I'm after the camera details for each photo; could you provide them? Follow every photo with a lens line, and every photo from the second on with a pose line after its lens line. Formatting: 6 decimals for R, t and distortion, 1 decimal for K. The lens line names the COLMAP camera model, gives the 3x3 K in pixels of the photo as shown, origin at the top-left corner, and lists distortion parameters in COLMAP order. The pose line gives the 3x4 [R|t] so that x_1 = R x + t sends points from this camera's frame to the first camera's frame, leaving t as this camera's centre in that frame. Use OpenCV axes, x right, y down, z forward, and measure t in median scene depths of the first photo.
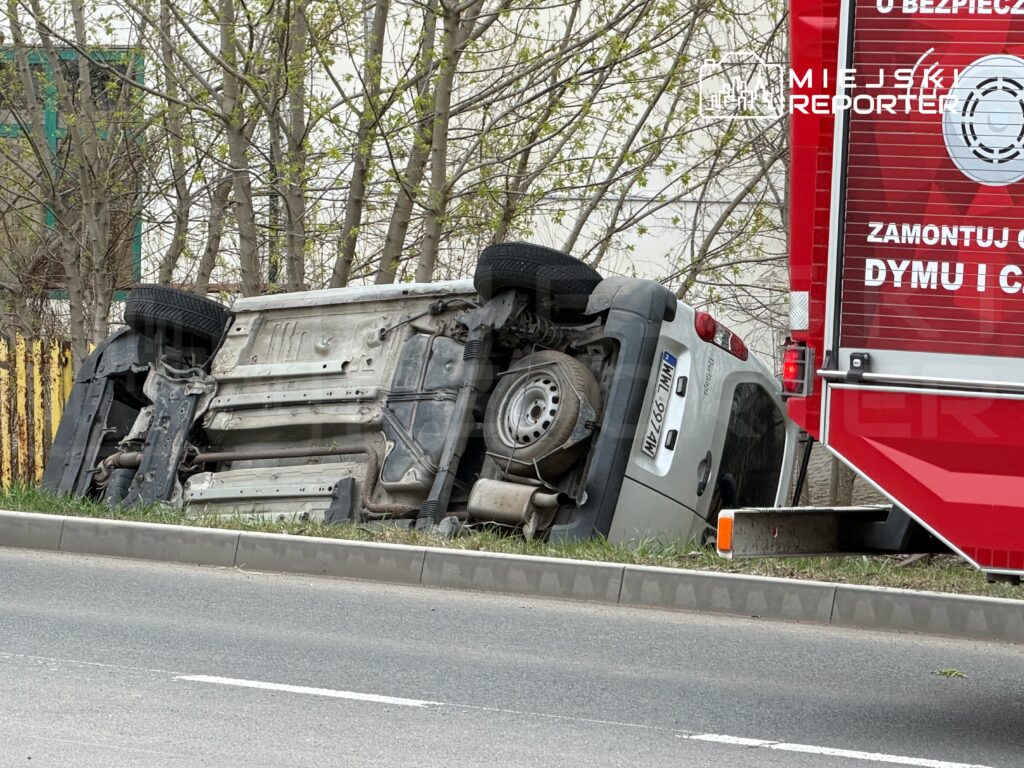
lens RADIAL K [[5034.9, 0, 512.0], [0, 5034.9, 384.0], [0, 0, 1]] dist [0.388350, 20.045971]
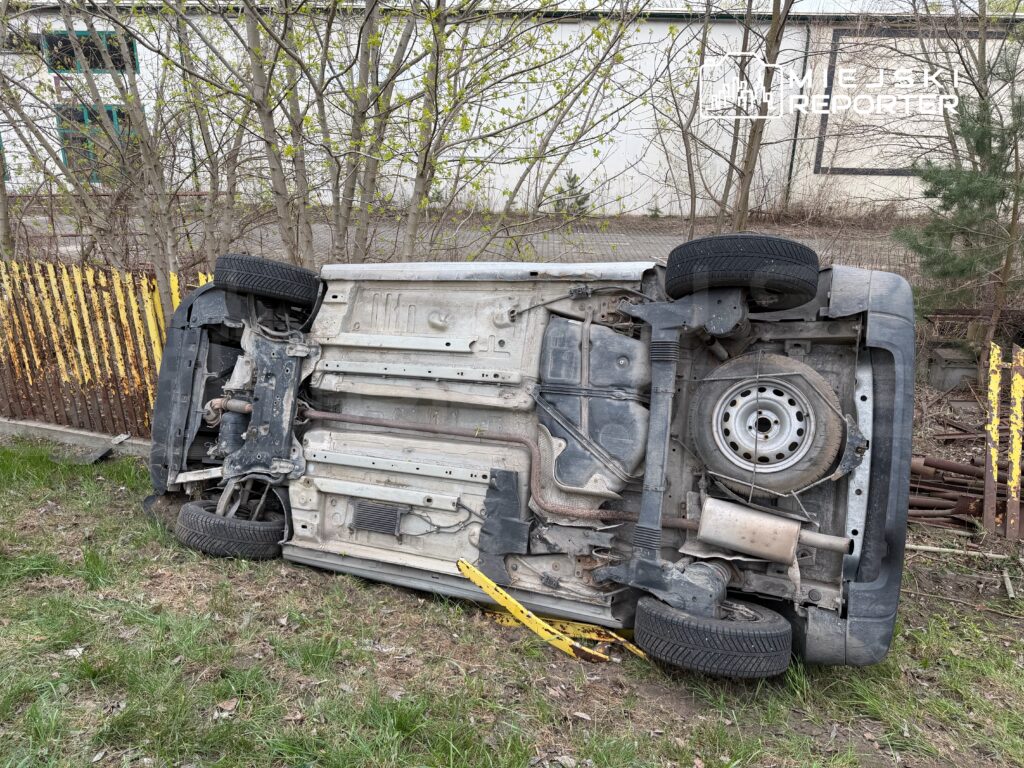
lens RADIAL K [[624.3, 0, 512.0], [0, 624.3, 384.0], [0, 0, 1]] dist [0.044195, -0.002868]
pose [[0.910208, -0.116898, 0.397311, -0.076213], [-0.000446, 0.959061, 0.283198, -0.031822], [-0.414151, -0.257946, 0.872893, 0.860173]]
